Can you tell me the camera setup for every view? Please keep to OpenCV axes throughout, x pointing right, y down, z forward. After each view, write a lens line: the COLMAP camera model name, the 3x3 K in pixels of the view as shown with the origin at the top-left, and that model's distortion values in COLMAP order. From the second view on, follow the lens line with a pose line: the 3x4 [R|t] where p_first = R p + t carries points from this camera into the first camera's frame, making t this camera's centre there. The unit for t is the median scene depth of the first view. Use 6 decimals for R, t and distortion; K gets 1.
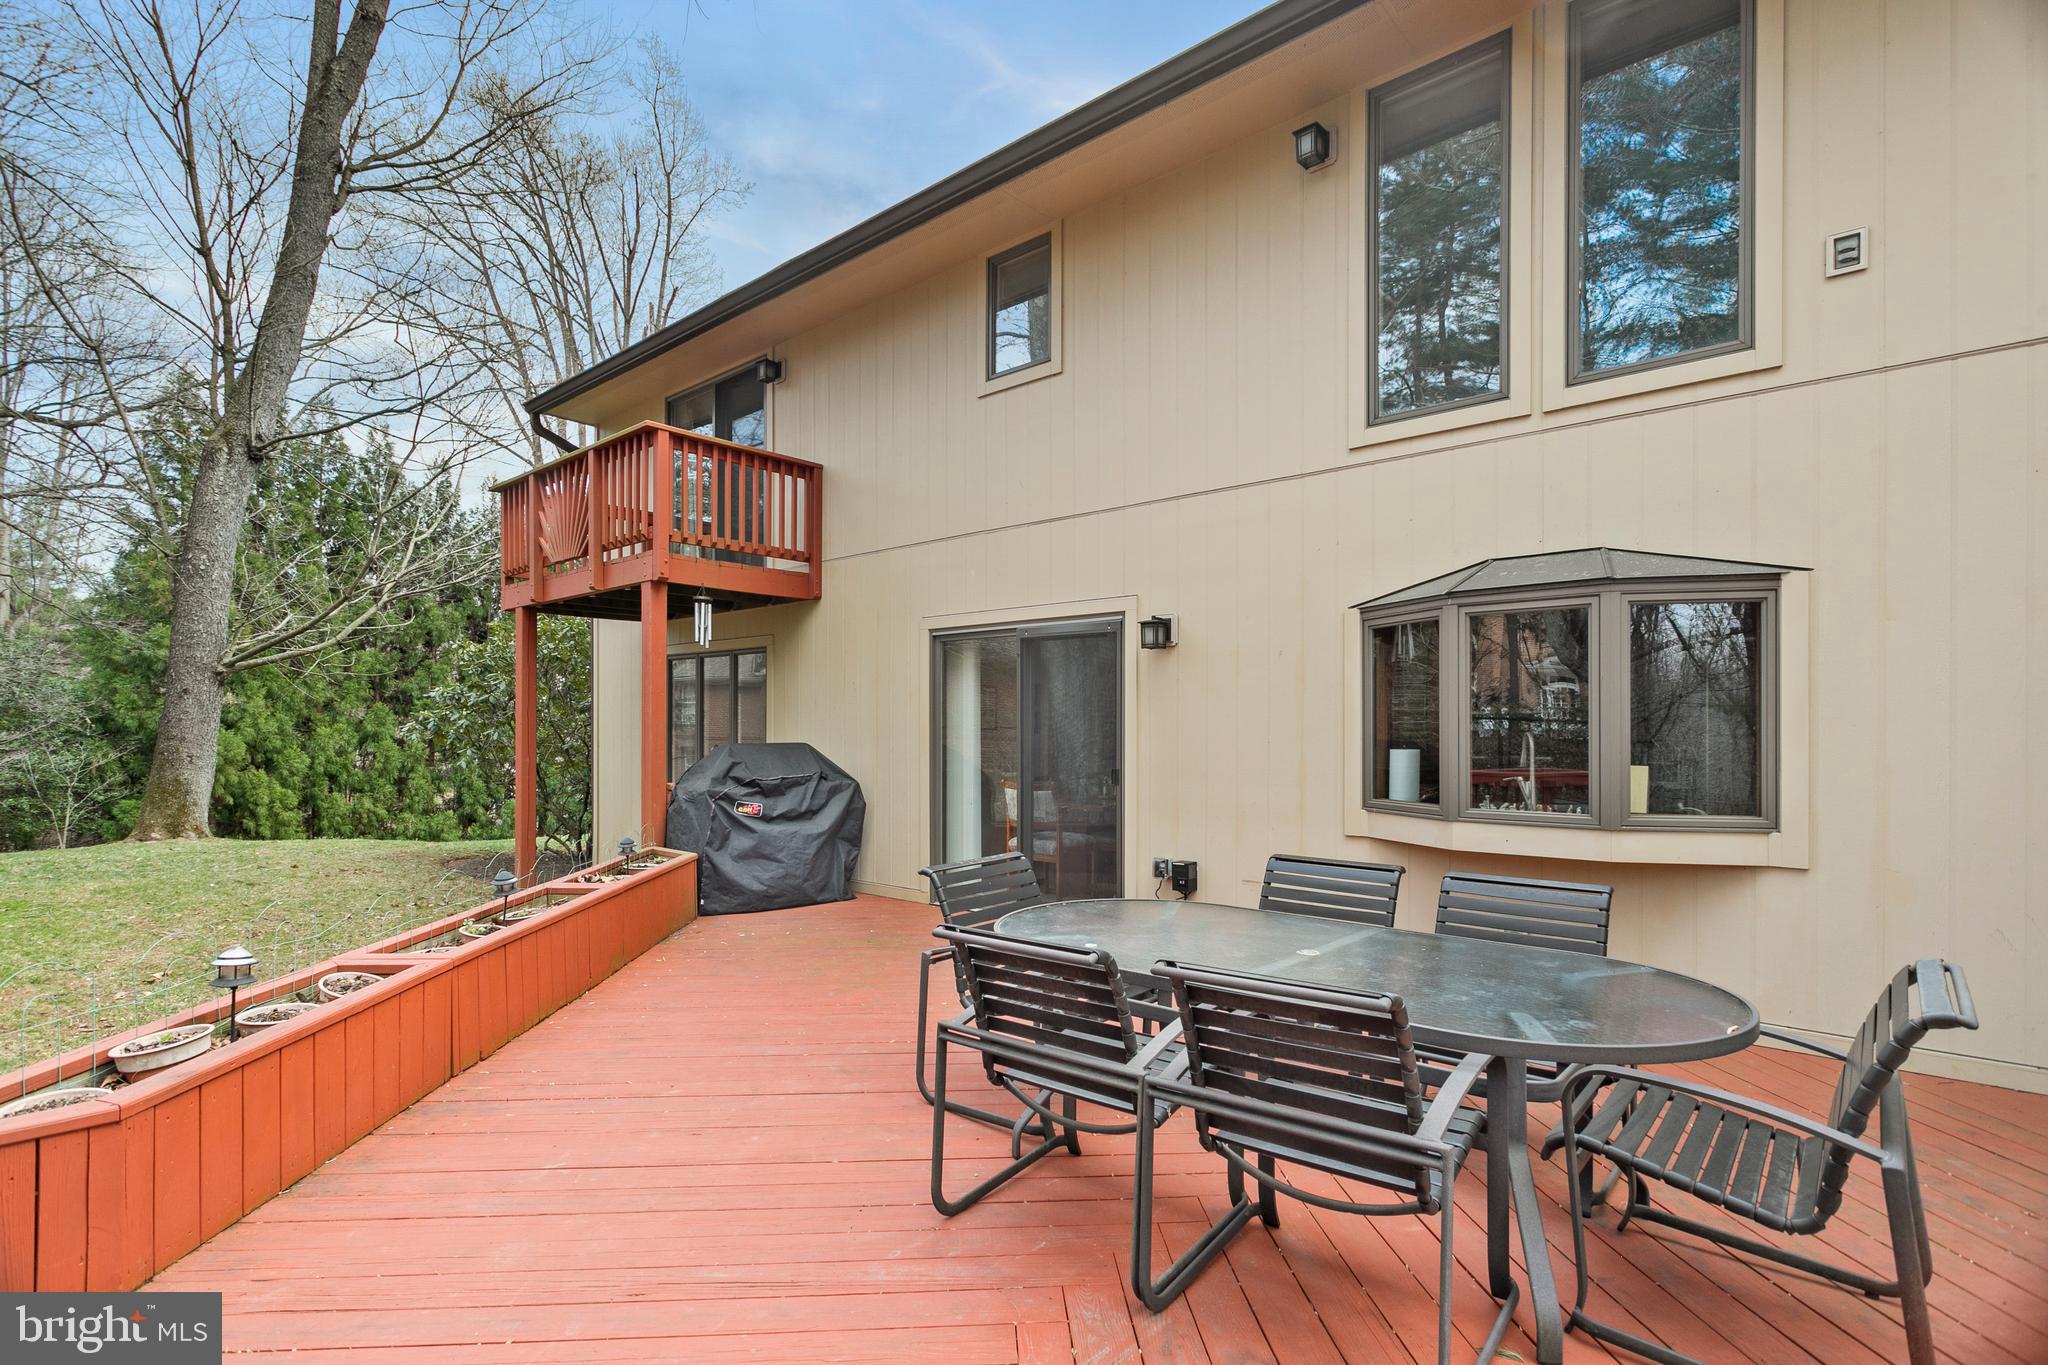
lens RADIAL K [[1005.6, 0, 1043.1], [0, 1005.6, 731.7], [0, 0, 1]] dist [0.004082, -0.000113]
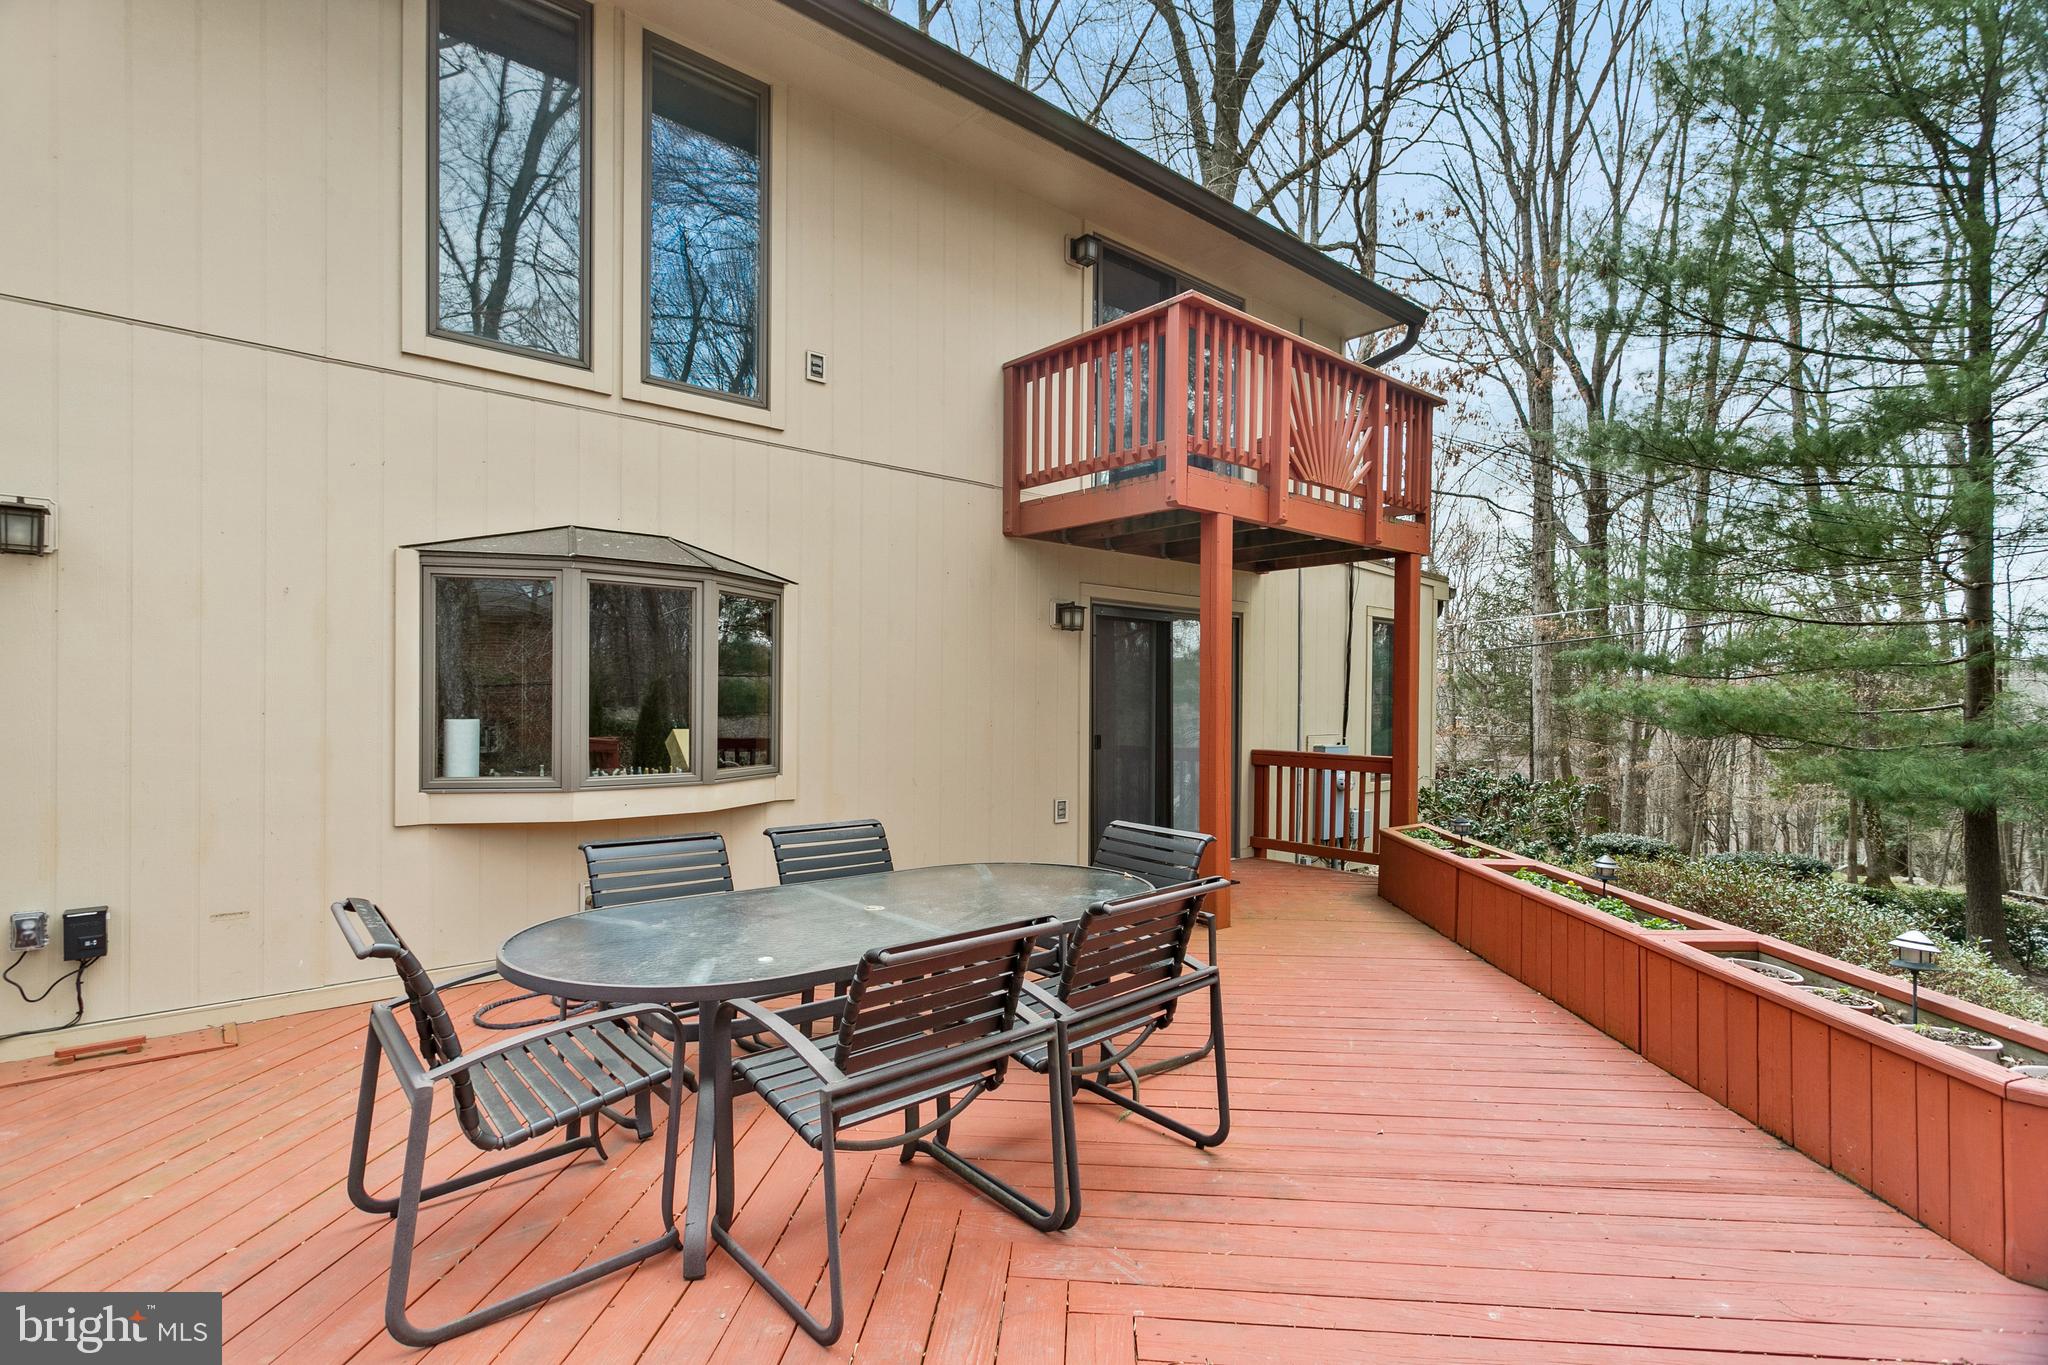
lens RADIAL K [[1005.6, 0, 1033.5], [0, 1005.6, 696.2], [0, 0, 1]] dist [0.004082, -0.000113]
pose [[0.112360, 0.000787, 0.993667, -0.458143], [-0.006962, 0.999976, -0.000005, -0.005984], [-0.993643, -0.006917, 0.112363, 0.407892]]
